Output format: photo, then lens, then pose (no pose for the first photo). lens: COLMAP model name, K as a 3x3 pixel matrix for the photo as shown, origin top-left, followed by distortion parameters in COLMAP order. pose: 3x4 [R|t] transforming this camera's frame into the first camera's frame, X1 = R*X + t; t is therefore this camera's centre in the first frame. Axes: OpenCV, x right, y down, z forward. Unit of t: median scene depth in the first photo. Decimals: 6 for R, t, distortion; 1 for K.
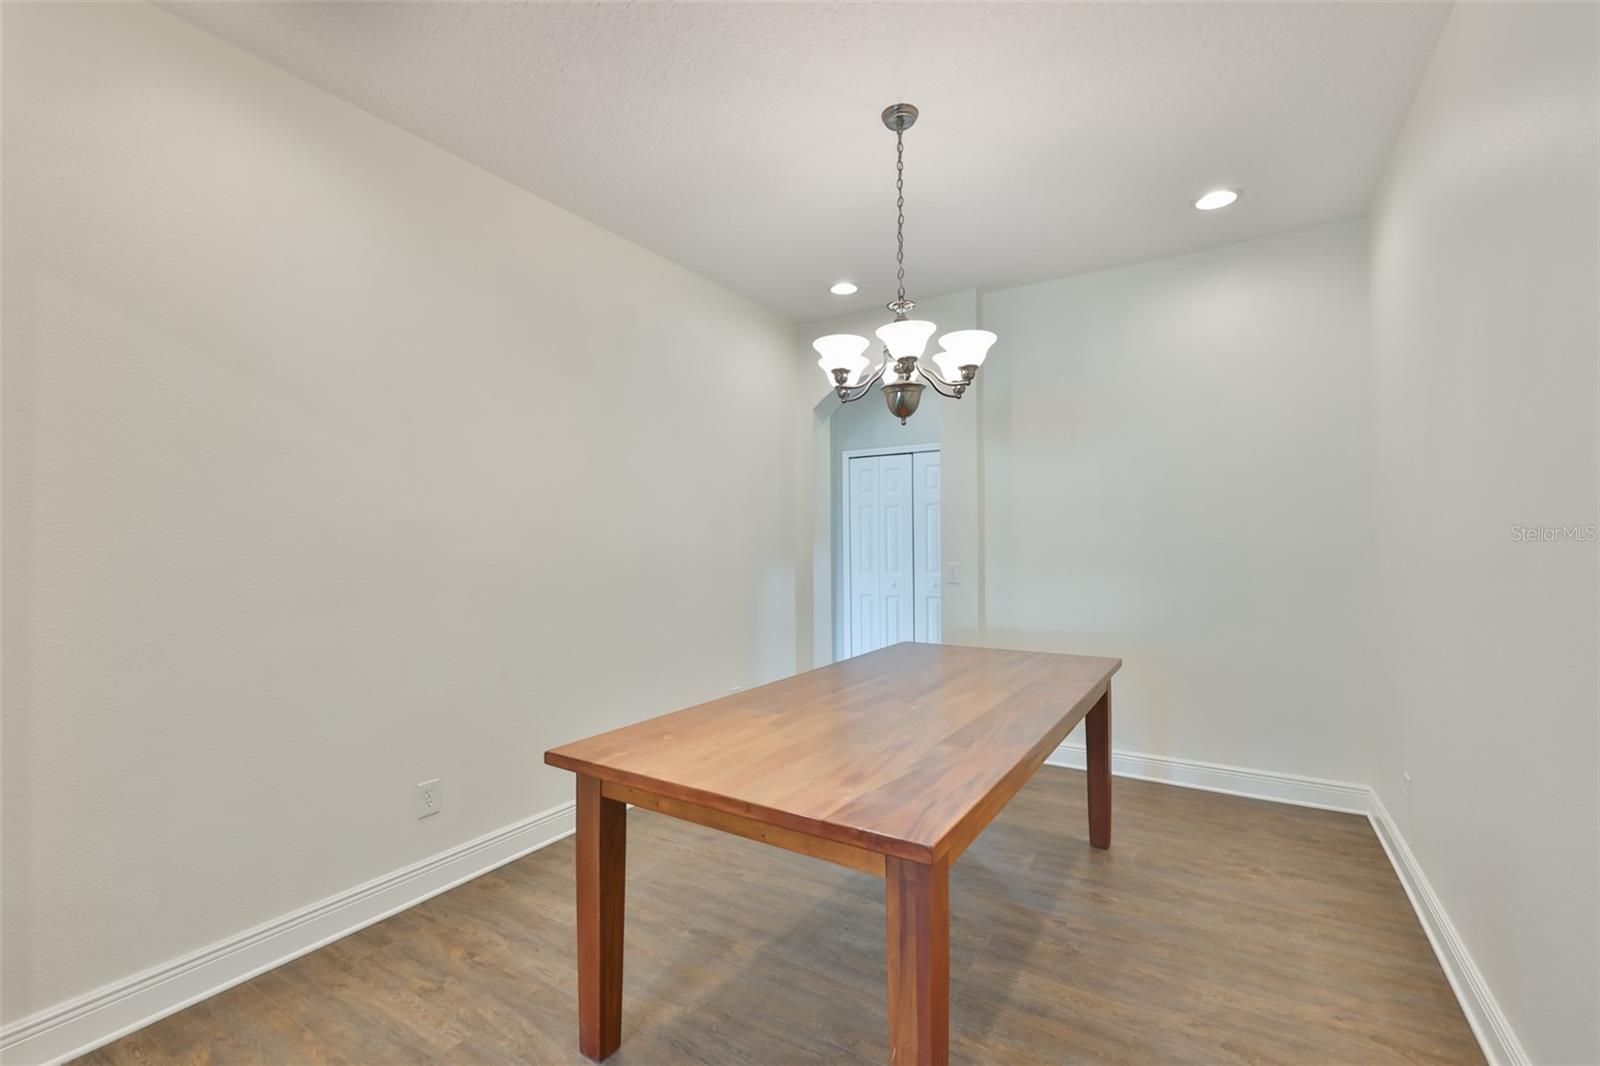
lens RADIAL K [[683.9, 0, 810.4], [0, 683.9, 540.2], [0, 0, 1]] dist [0.001760, -0.001042]
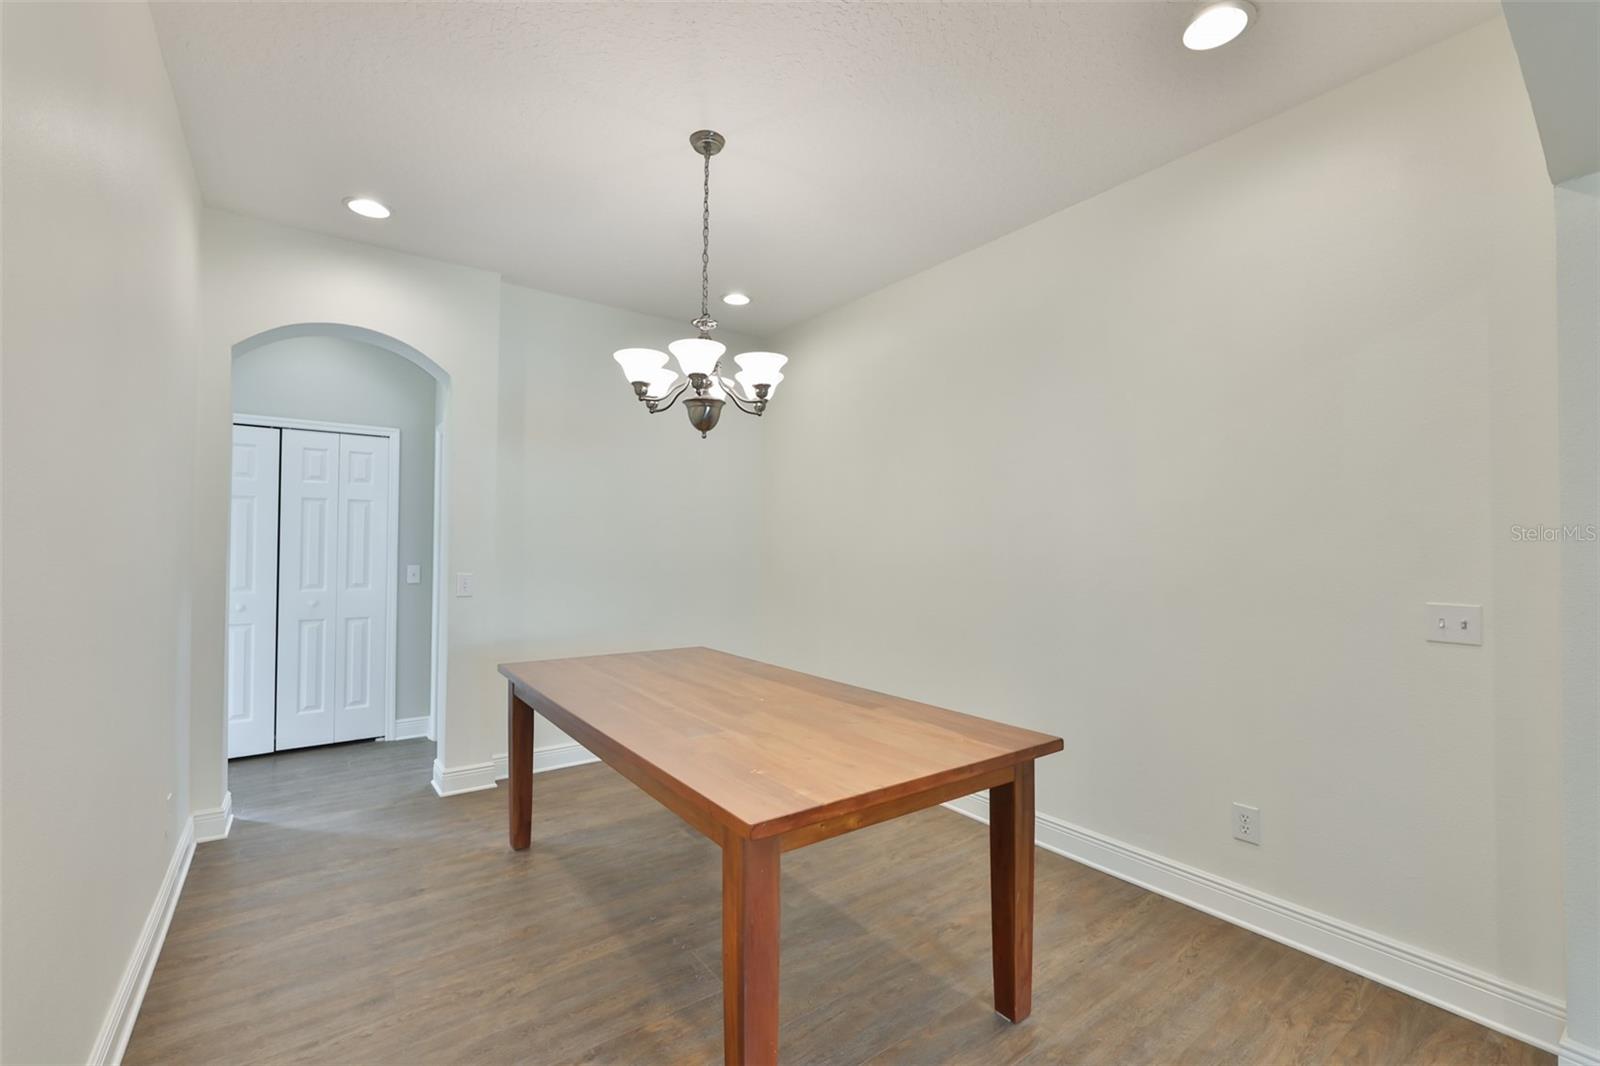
lens RADIAL K [[683.9, 0, 813.1], [0, 683.9, 532.9], [0, 0, 1]] dist [0.001760, -0.001042]
pose [[0.372756, 0.021013, 0.927691, -0.763550], [-0.005410, 0.999776, -0.020472, -0.003596], [-0.927914, 0.002612, 0.372786, 0.453192]]
